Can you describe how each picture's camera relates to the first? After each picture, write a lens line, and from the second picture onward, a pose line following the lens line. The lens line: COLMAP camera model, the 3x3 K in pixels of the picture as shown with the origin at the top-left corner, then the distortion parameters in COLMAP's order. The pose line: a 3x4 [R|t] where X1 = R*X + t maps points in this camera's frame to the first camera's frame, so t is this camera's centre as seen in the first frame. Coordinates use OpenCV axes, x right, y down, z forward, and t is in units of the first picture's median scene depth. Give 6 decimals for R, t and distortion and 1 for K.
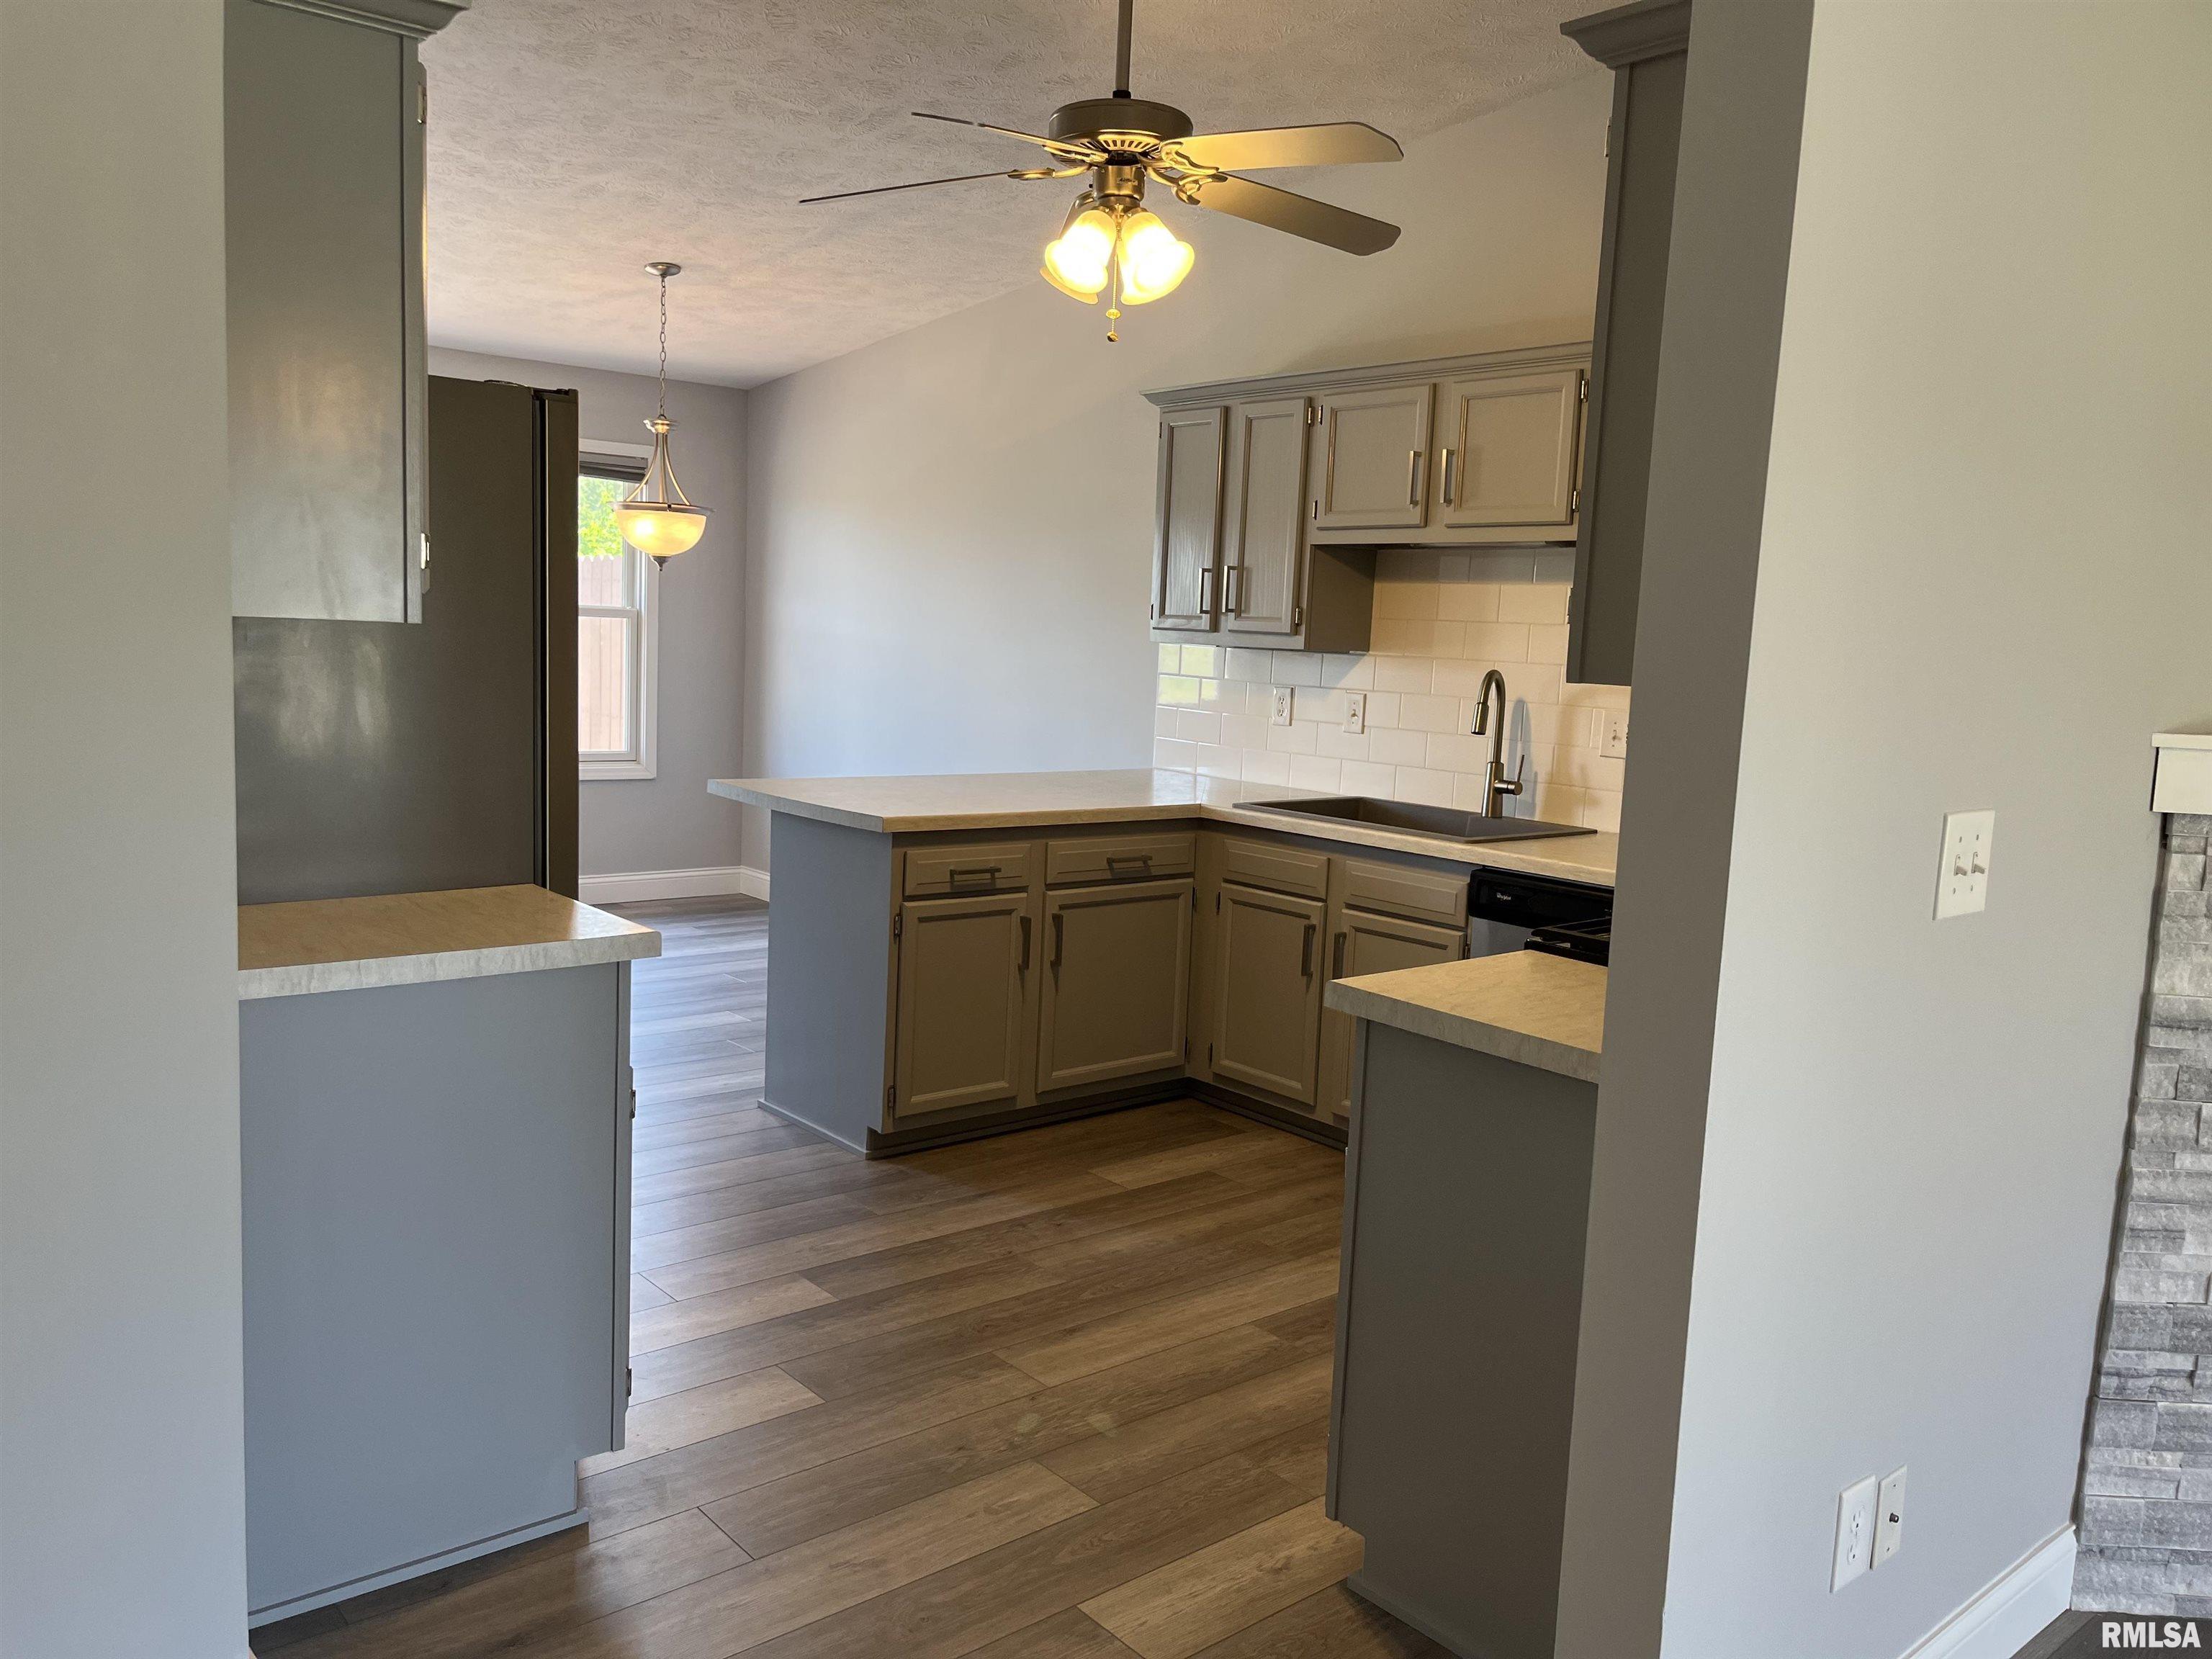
lens RADIAL K [[1679.8, 0, 1094.8], [0, 1679.8, 815.8], [0, 0, 1]] dist [0.014864, -0.015937]
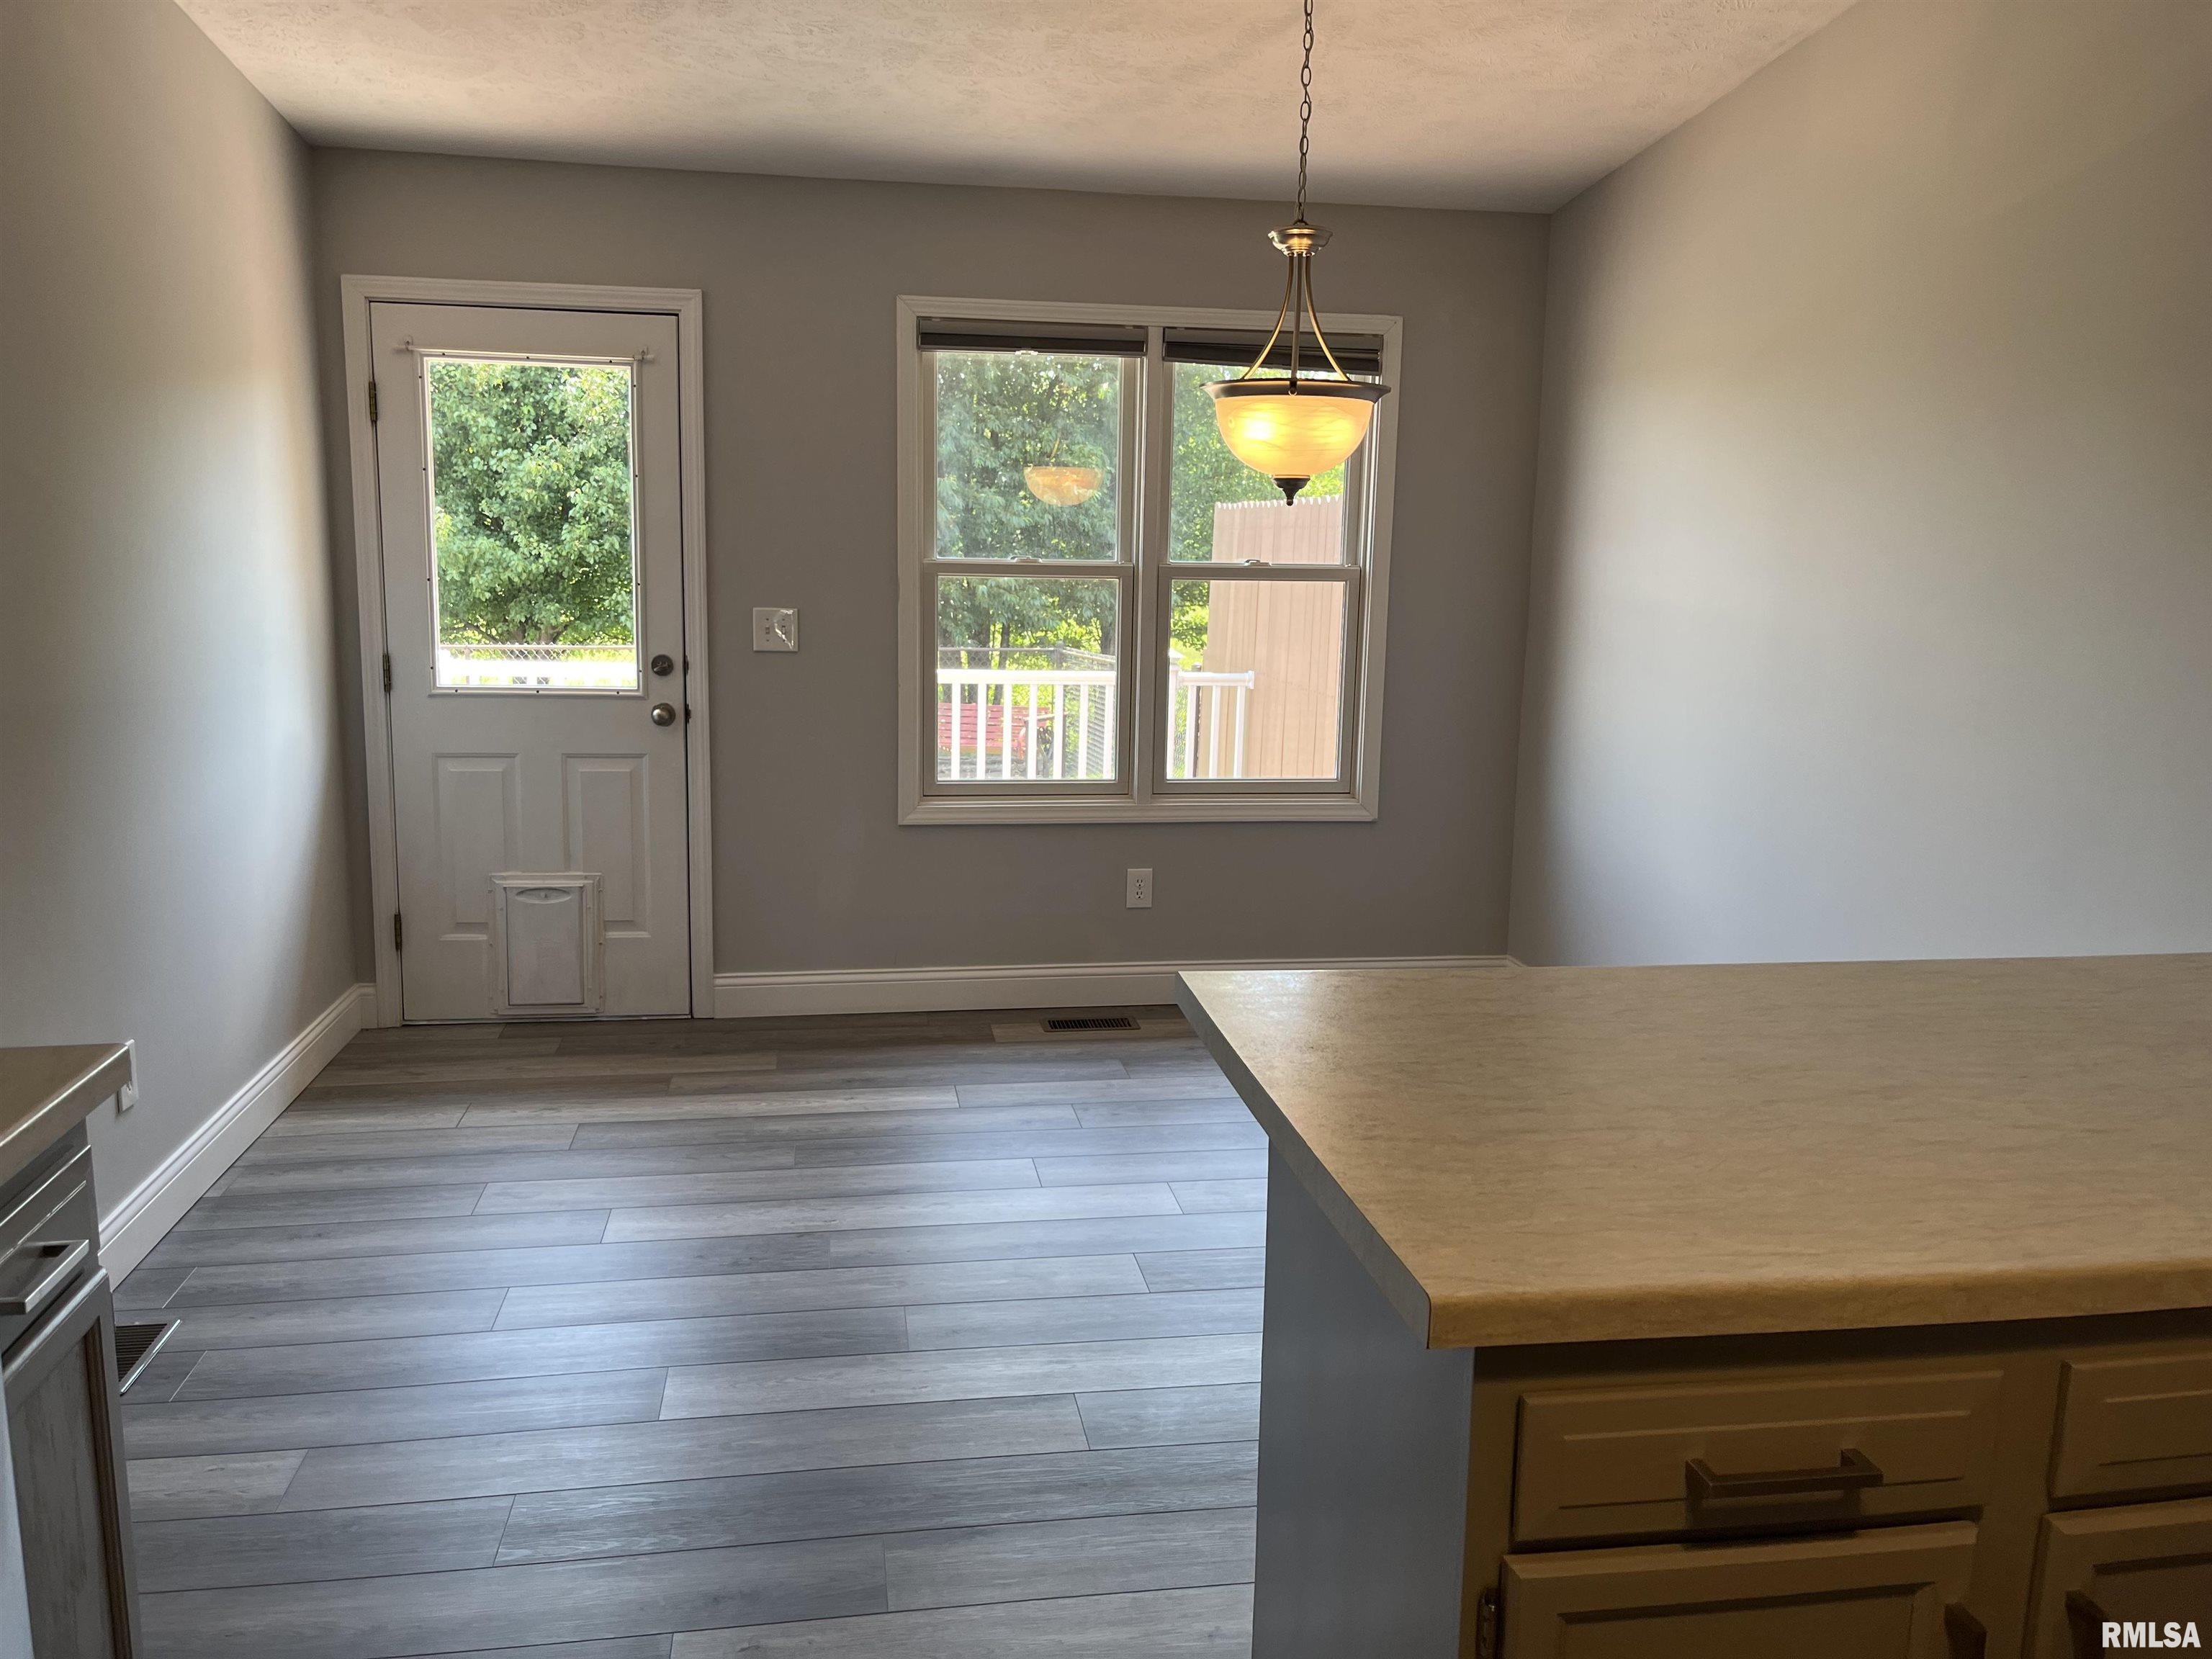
lens RADIAL K [[1679.8, 0, 1098.6], [0, 1679.8, 838.1], [0, 0, 1]] dist [0.014864, -0.015937]
pose [[0.860085, 0.059211, -0.506703, -0.030118], [-0.036803, 0.997855, 0.054136, -0.086510], [0.508822, -0.027913, 0.860419, 0.668345]]
